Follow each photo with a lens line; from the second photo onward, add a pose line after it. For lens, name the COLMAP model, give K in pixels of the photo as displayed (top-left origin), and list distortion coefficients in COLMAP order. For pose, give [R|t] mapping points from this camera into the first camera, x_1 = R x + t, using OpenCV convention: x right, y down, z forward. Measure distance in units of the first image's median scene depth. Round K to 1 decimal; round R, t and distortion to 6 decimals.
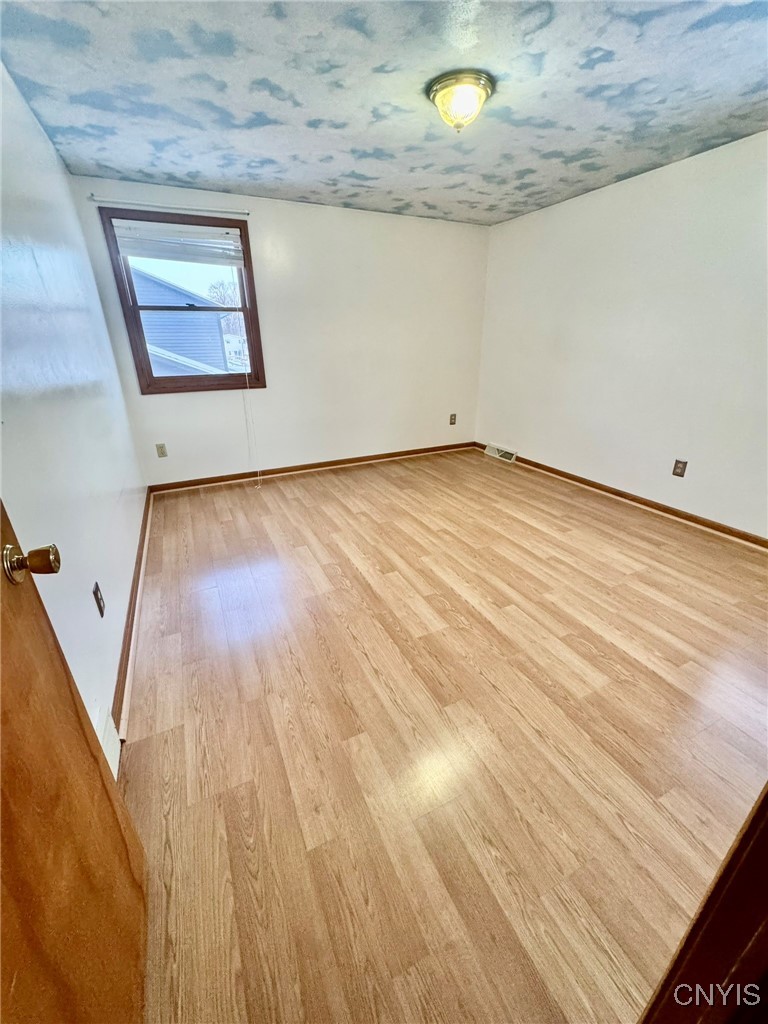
lens RADIAL K [[408.8, 0, 377.3], [0, 408.8, 512.1], [0, 0, 1]] dist [-0.003377, 0.000102]
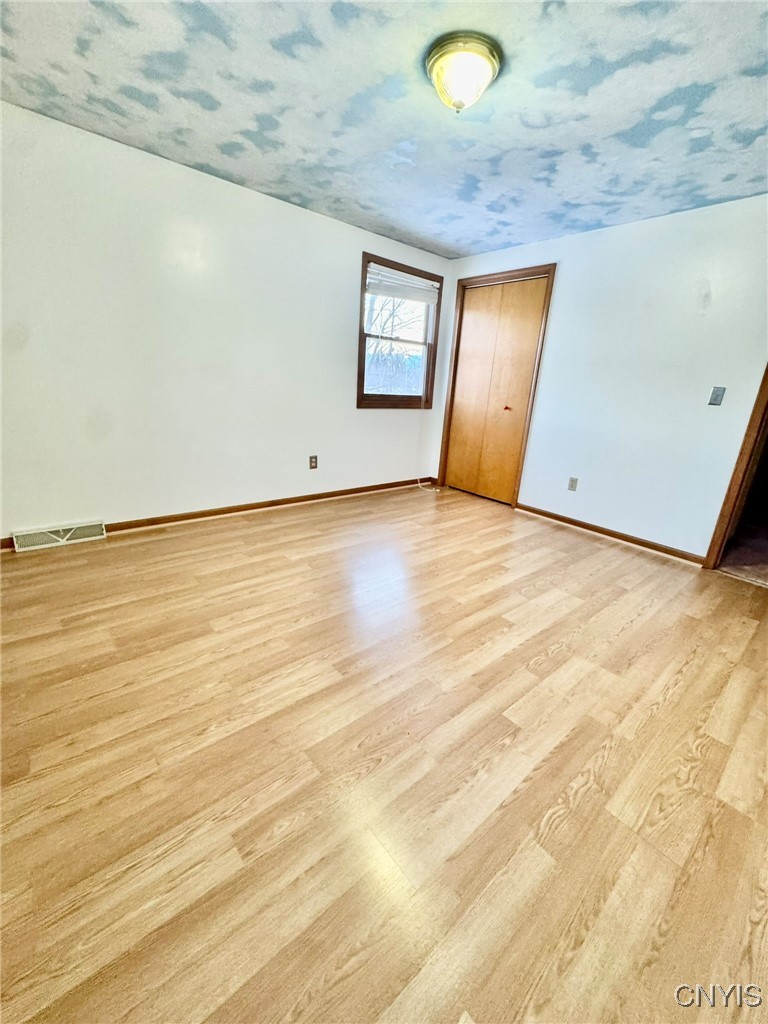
lens RADIAL K [[408.8, 0, 390.3], [0, 408.8, 511.2], [0, 0, 1]] dist [-0.003377, 0.000102]
pose [[-0.271824, -0.297527, 0.915199, -0.520993], [0.321934, 0.868101, 0.377834, -0.382922], [-0.906901, 0.397338, -0.140186, 1.045405]]
